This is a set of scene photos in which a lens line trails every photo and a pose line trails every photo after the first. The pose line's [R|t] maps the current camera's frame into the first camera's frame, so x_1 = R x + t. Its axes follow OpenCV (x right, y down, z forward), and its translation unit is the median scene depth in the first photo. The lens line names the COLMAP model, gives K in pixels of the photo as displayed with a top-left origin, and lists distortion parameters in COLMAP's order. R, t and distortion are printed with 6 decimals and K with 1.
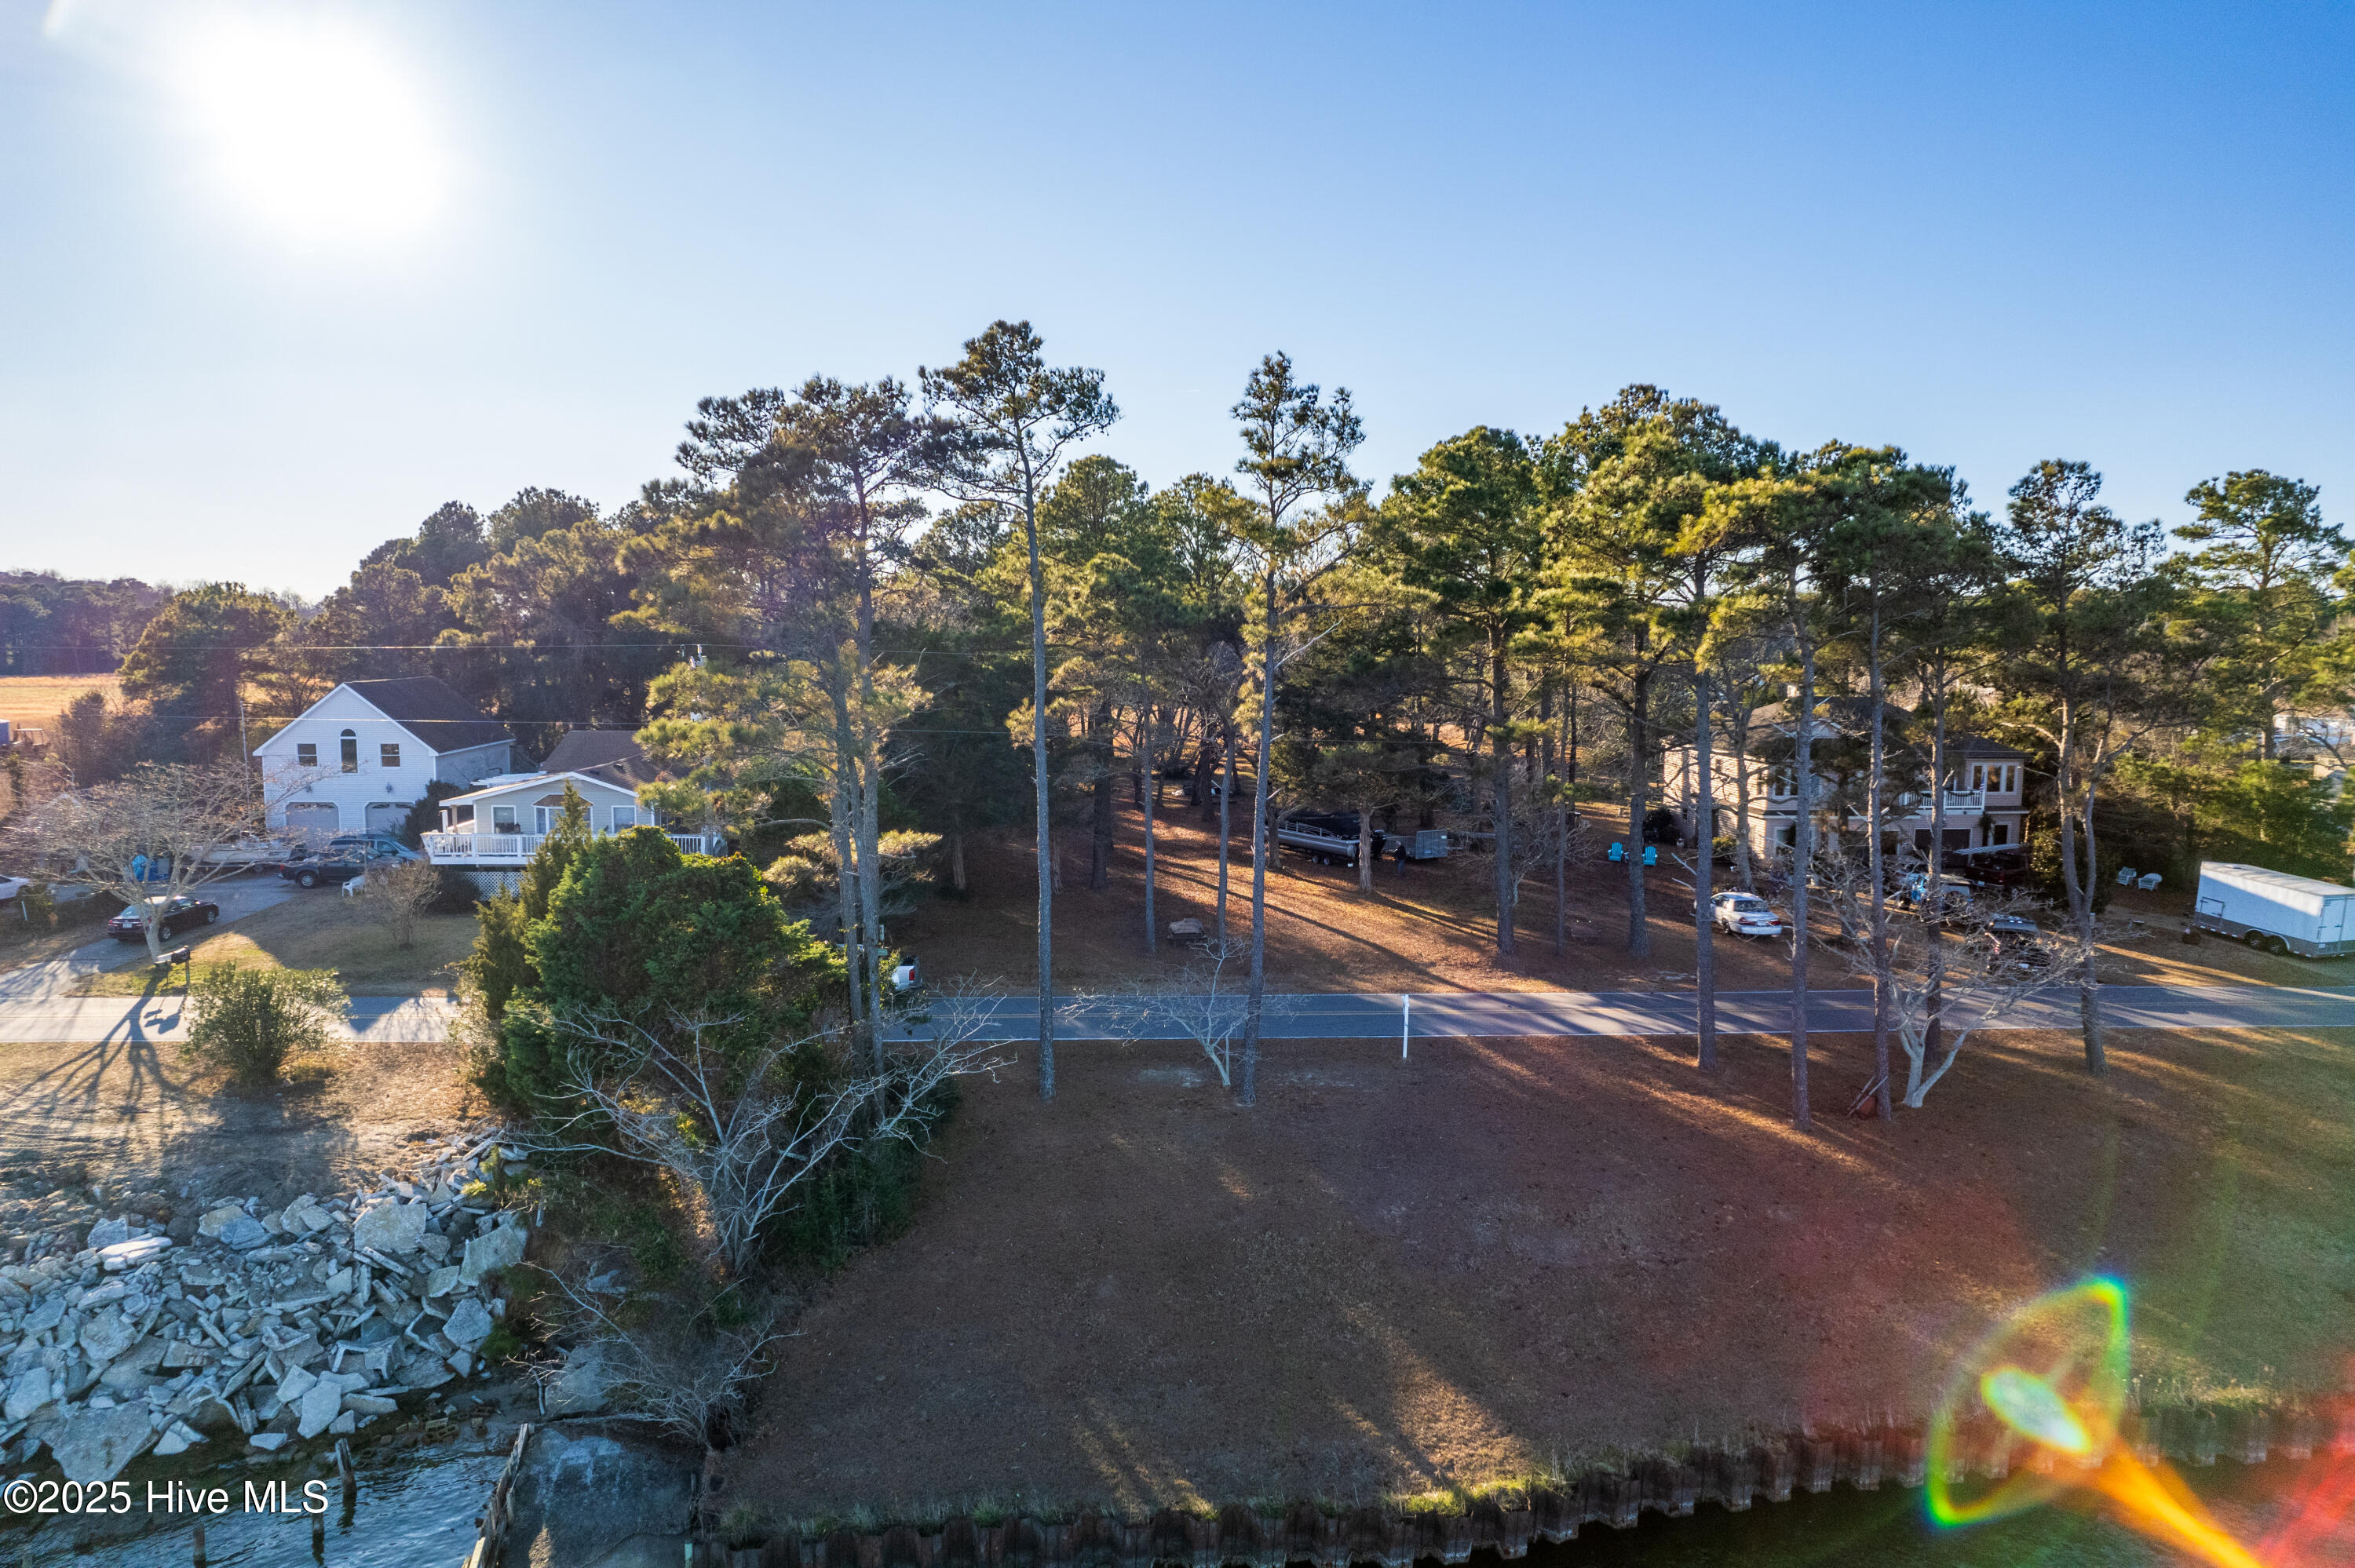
lens RADIAL K [[1509.7, 0, 1165.9], [0, 1509.7, 793.8], [0, 0, 1]] dist [-0.075327, 0.072909]
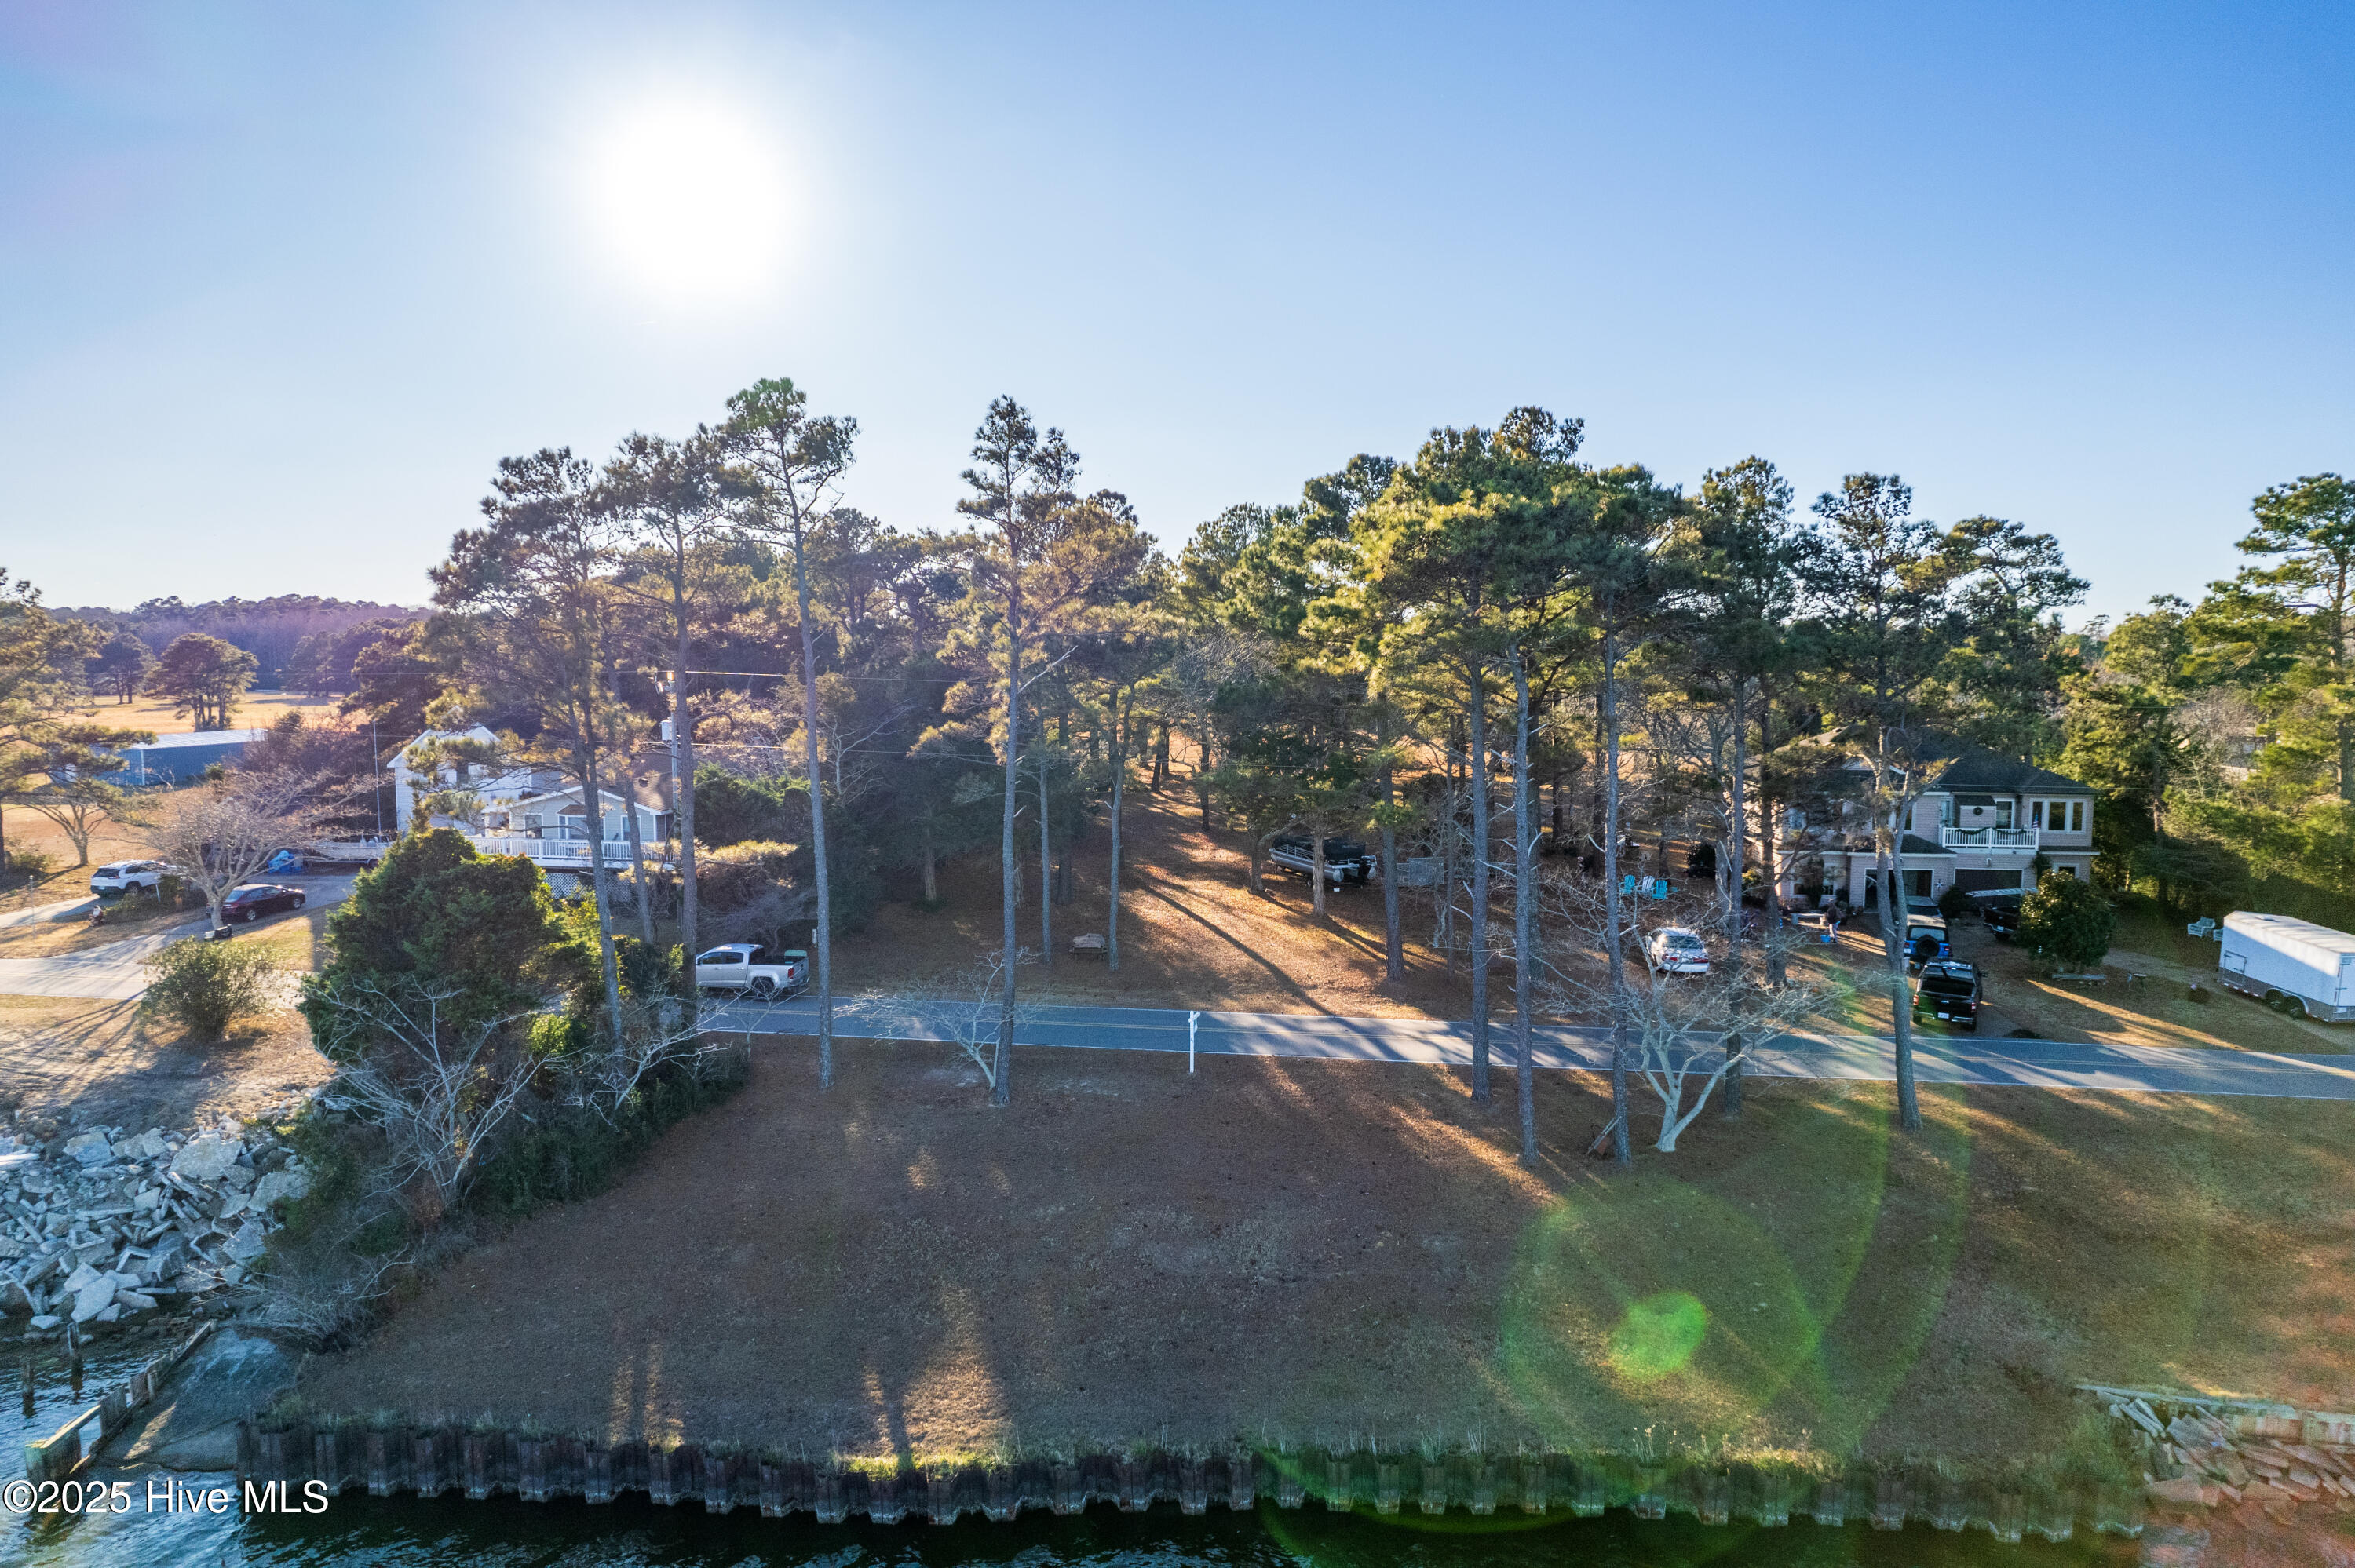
lens RADIAL K [[1509.7, 0, 1165.9], [0, 1509.7, 793.8], [0, 0, 1]] dist [-0.075327, 0.072909]
pose [[0.978991, 0.015715, -0.203296, 0.394083], [-0.019362, 0.999685, -0.015962, 0.002377], [0.202981, 0.019562, 0.978987, -0.014488]]
